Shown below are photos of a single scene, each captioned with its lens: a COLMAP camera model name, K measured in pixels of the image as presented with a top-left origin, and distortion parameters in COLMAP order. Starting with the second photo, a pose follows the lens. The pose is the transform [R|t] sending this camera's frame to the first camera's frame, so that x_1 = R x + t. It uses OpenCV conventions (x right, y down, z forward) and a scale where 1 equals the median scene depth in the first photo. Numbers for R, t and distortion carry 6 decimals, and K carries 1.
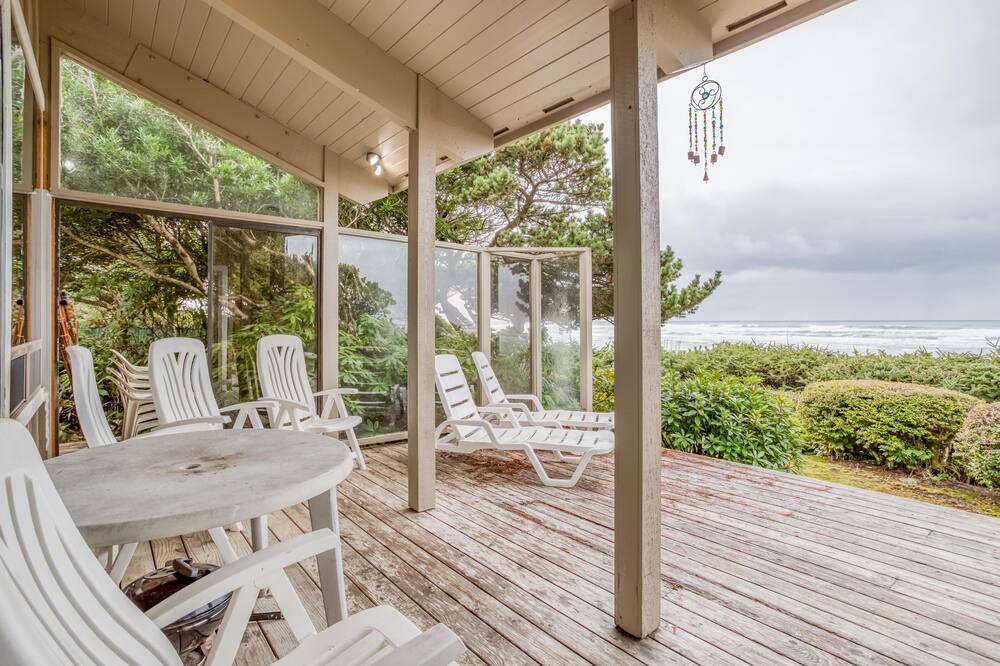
lens RADIAL K [[488.5, 0, 496.0], [0, 488.5, 315.6], [0, 0, 1]] dist [-0.049051, 0.024939]
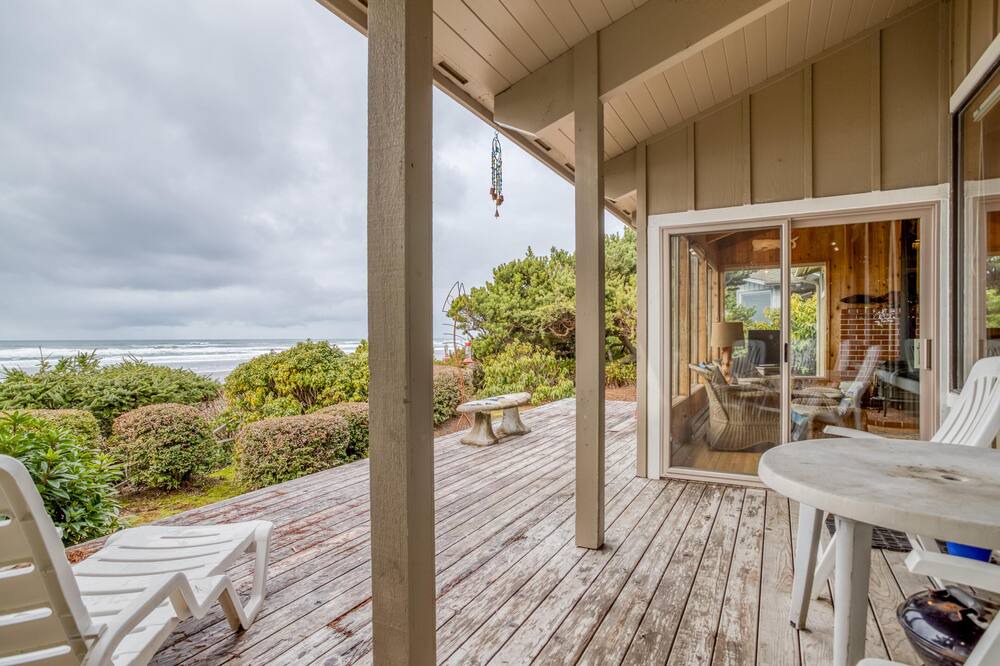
lens RADIAL K [[534.2, 0, 497.3], [0, 534.2, 340.0], [0, 0, 1]] dist [-0.041463, 0.004991]
pose [[-0.376018, -0.001802, 0.926611, -0.407100], [-0.000686, 0.999998, 0.001666, 0.019099], [-0.926612, -0.000009, -0.376018, 0.719420]]
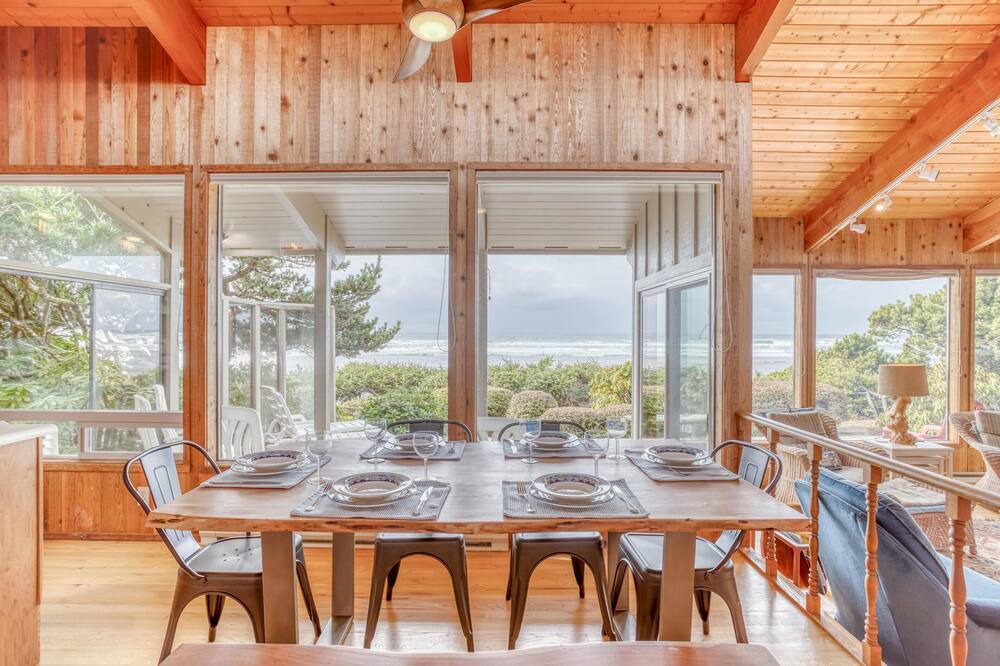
lens RADIAL K [[488.5, 0, 494.1], [0, 488.5, 333.8], [0, 0, 1]] dist [-0.049051, 0.024939]
pose [[0.659791, 0.001396, 0.751448, -0.640601], [-0.008328, 0.999950, 0.005454, -0.080645], [-0.751403, -0.009857, 0.659770, -0.300342]]
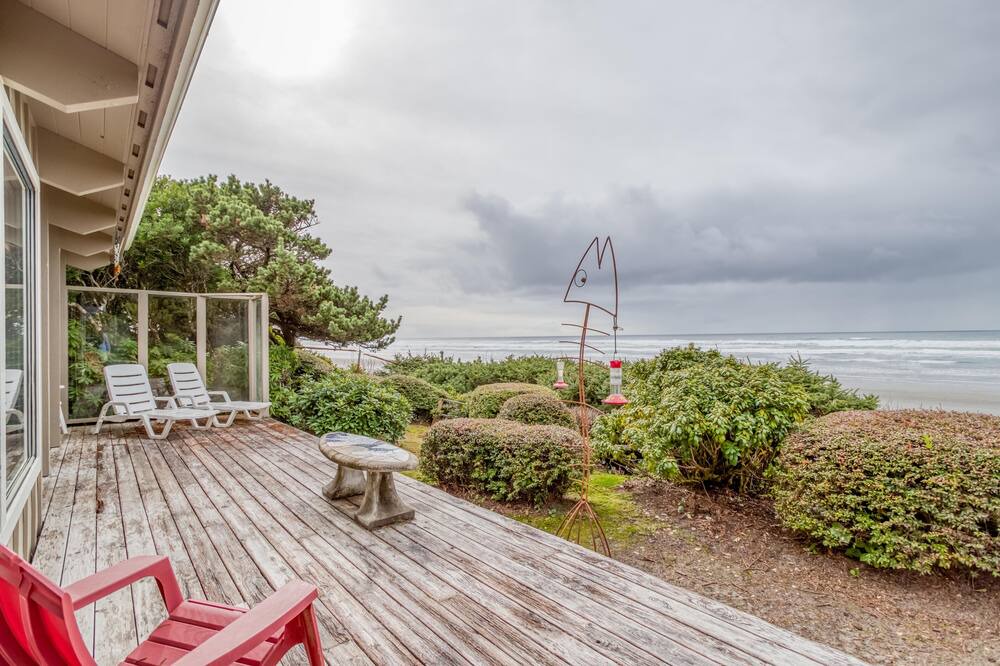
lens RADIAL K [[488.5, 0, 498.0], [0, 488.5, 332.7], [0, 0, 1]] dist [-0.049051, 0.024939]
pose [[0.999879, -0.015288, 0.002850, 1.014914], [0.015280, 0.999879, 0.003066, -0.013183], [-0.002896, -0.003022, 0.999991, -0.544800]]
